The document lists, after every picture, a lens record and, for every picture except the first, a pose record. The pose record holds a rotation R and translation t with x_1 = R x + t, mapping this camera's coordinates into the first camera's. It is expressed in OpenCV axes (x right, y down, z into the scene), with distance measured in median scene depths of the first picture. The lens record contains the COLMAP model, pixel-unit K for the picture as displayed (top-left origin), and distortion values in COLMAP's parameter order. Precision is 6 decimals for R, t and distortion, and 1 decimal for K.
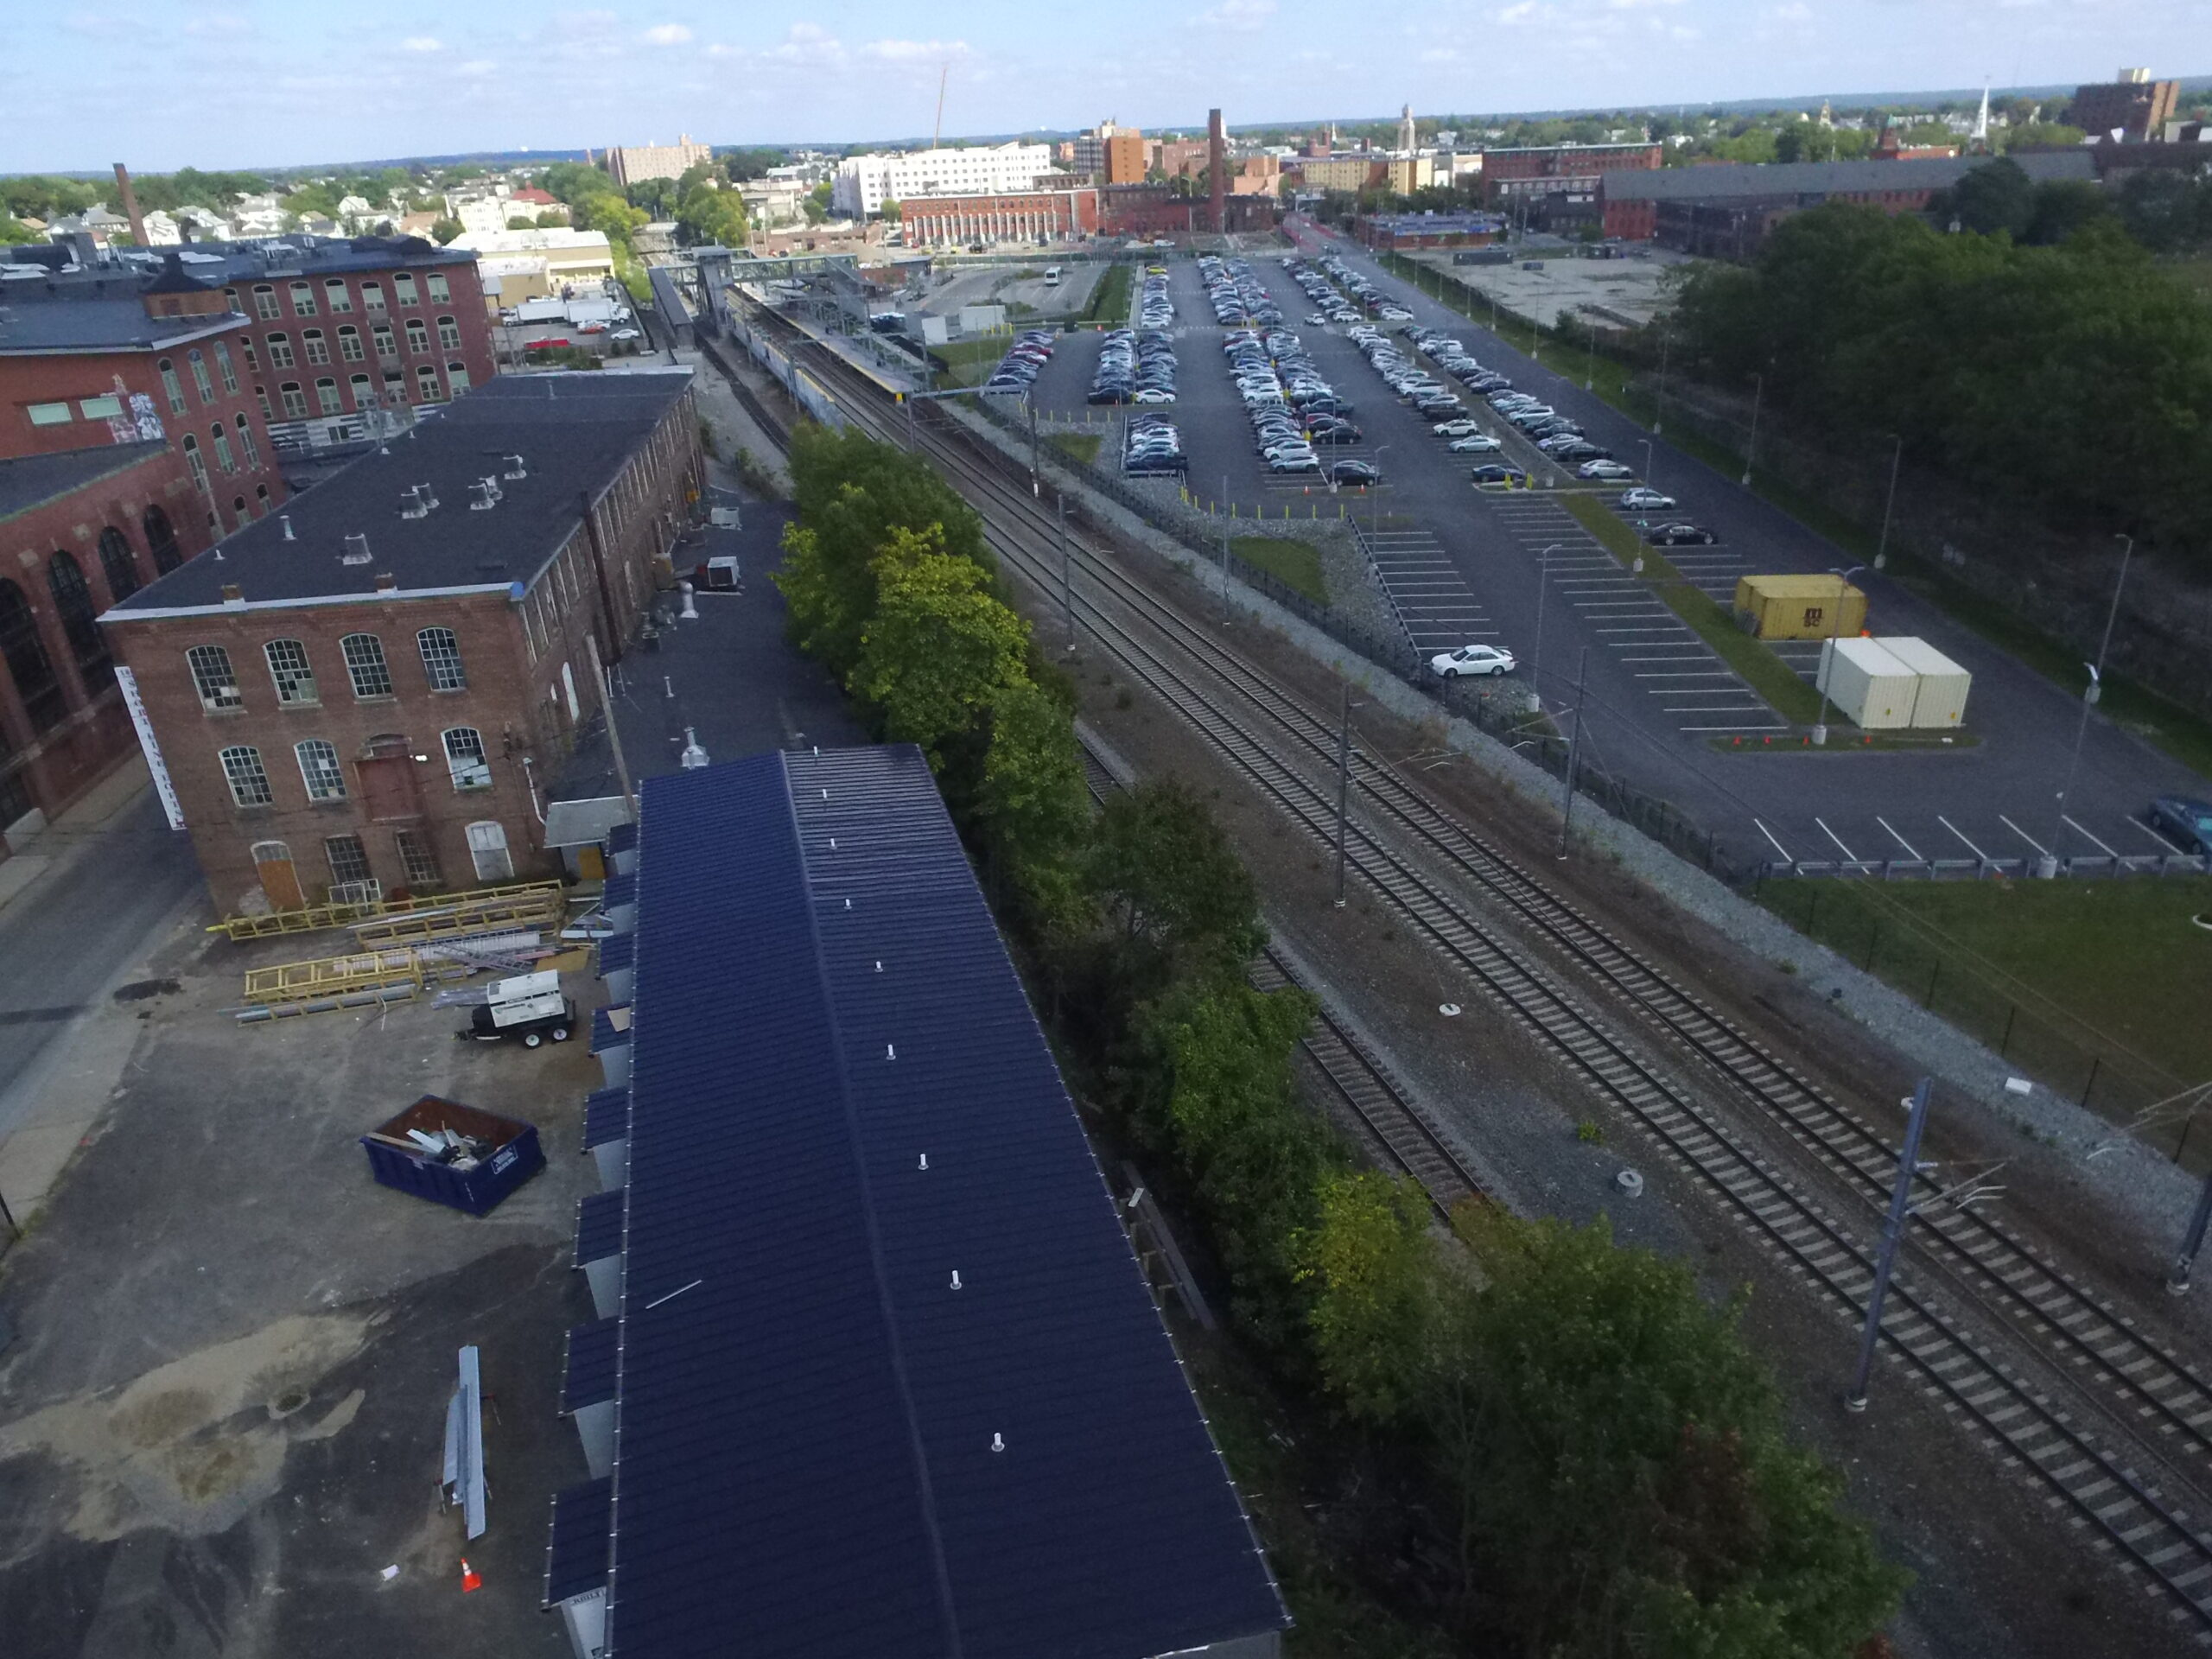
lens RADIAL K [[1473.1, 0, 1093.0], [0, 1473.1, 878.7], [0, 0, 1]] dist [-0.008543, 0.003392]
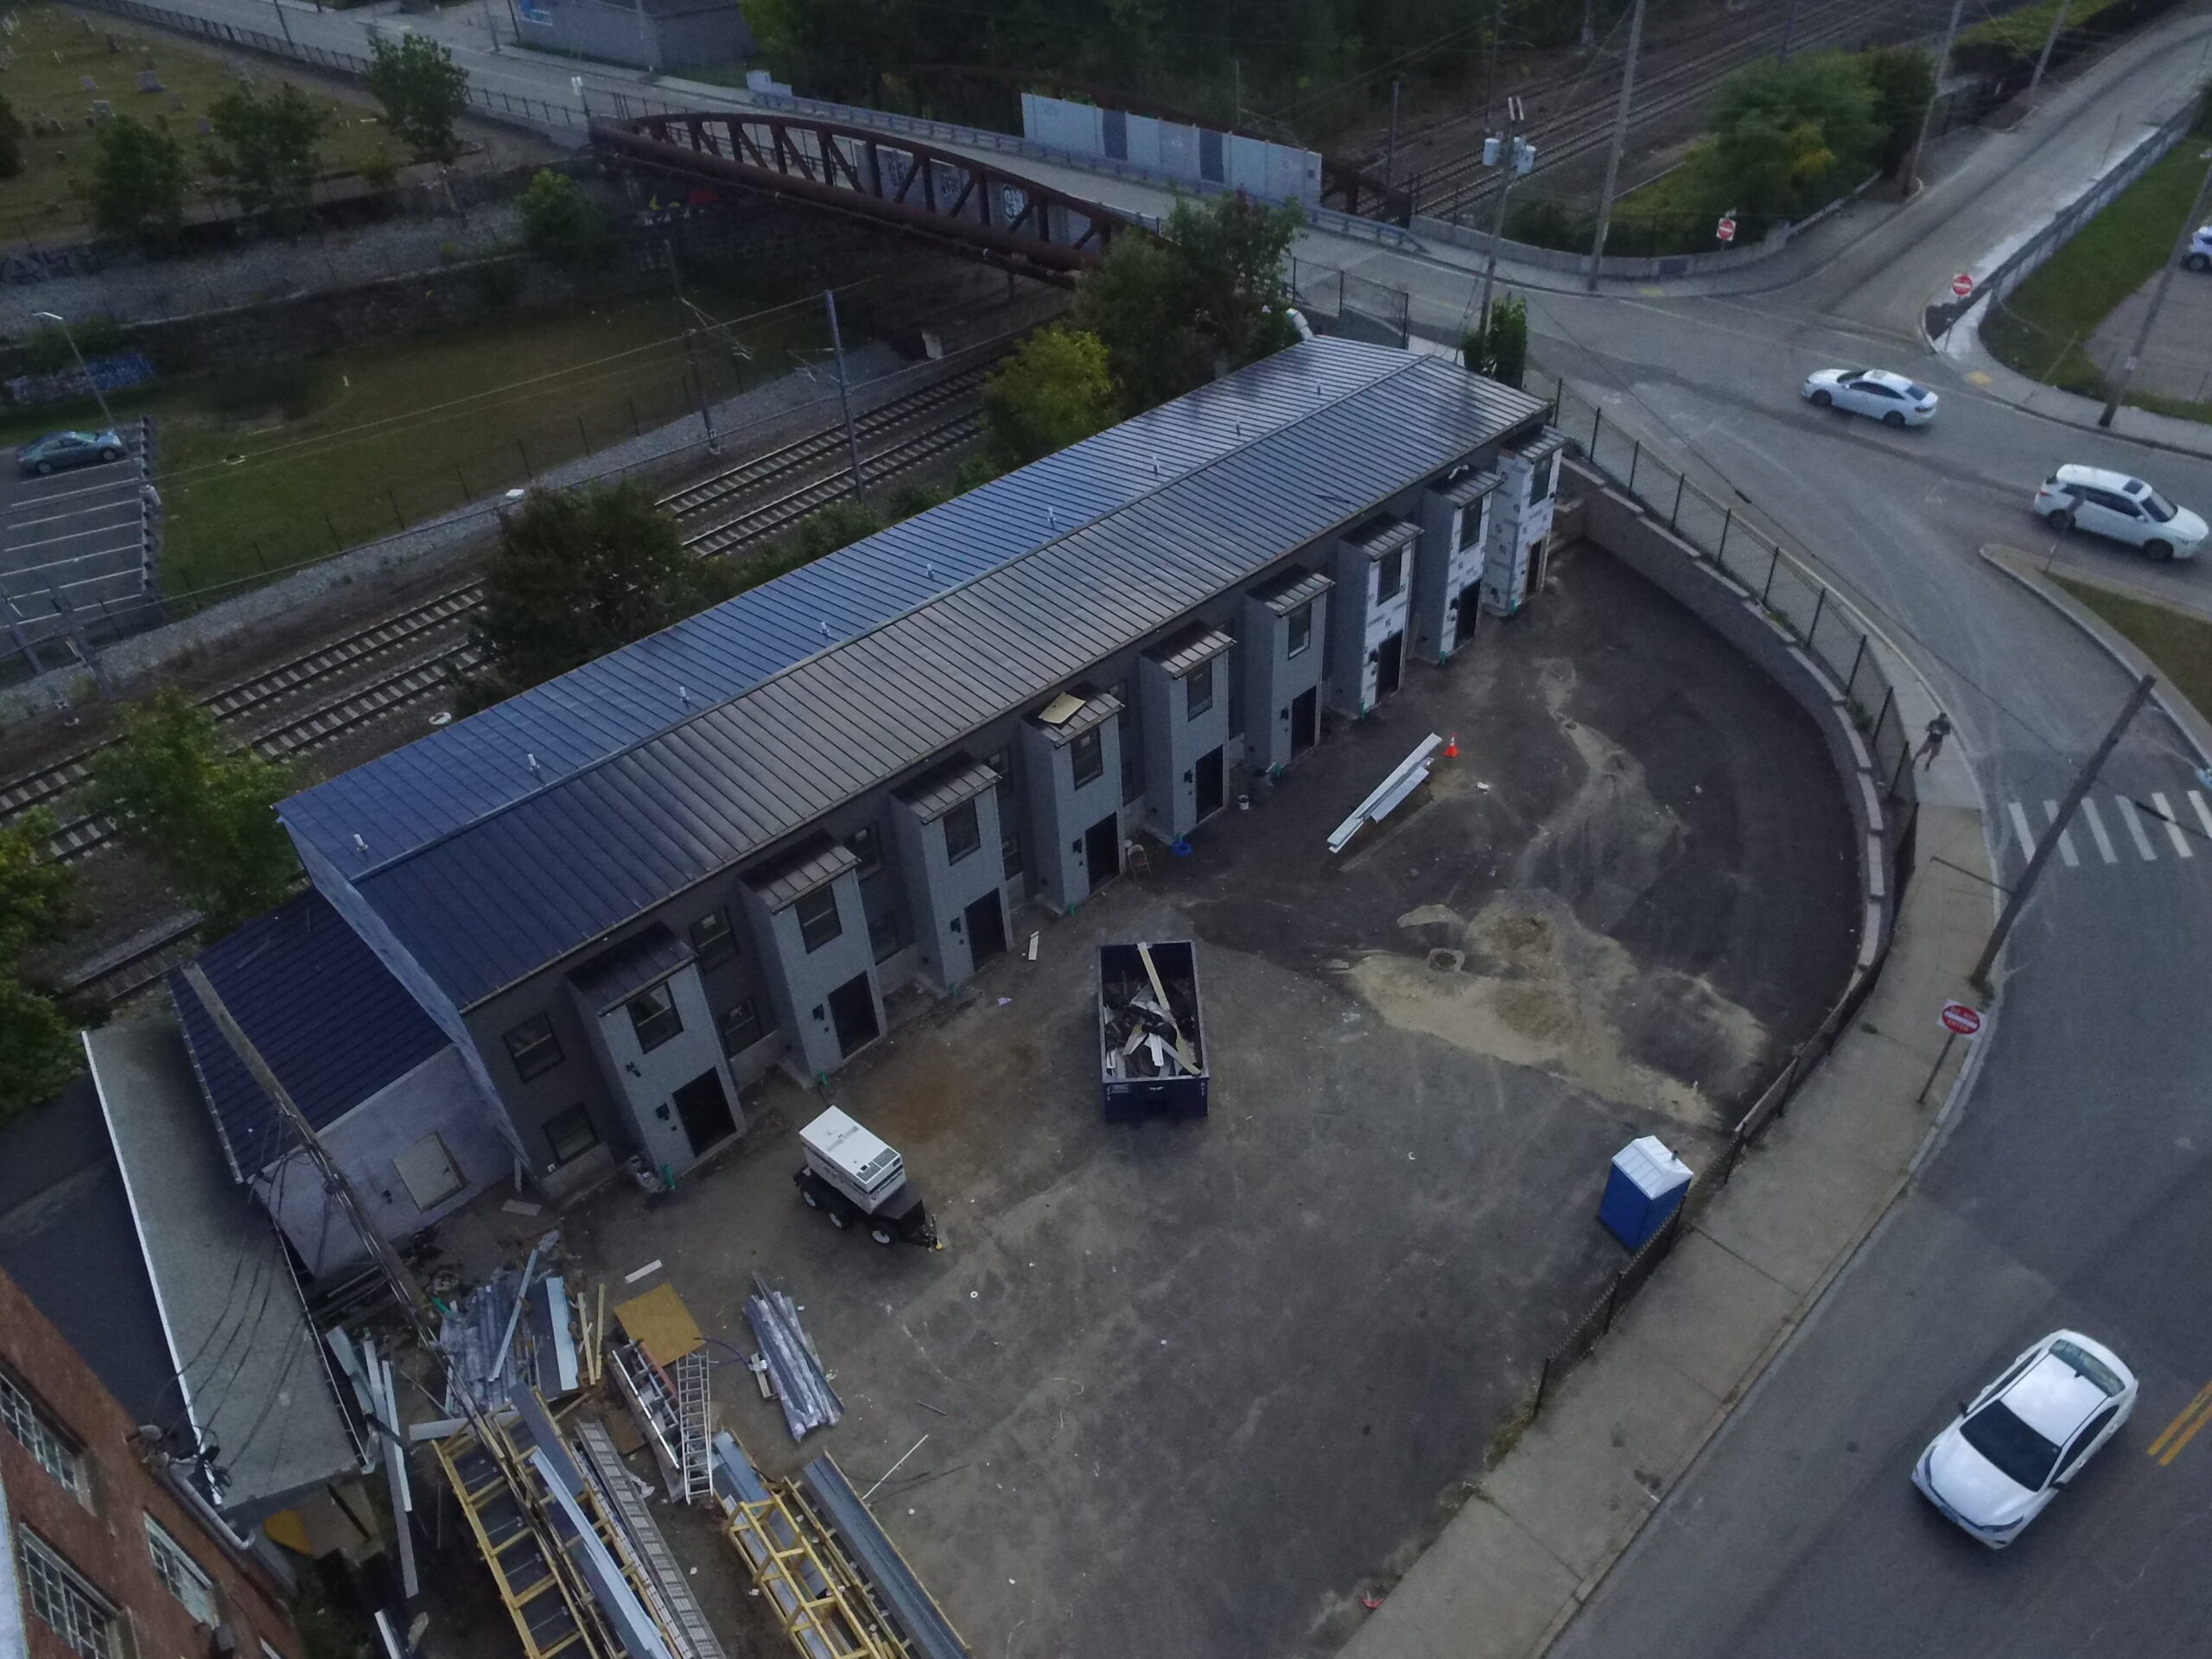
lens RADIAL K [[1473.1, 0, 1093.0], [0, 1473.1, 878.7], [0, 0, 1]] dist [-0.008543, 0.003392]
pose [[-0.486248, -0.516177, 0.705070, -0.469221], [0.448719, 0.544872, 0.708354, -0.229950], [-0.749810, 0.660814, -0.033325, 0.482397]]
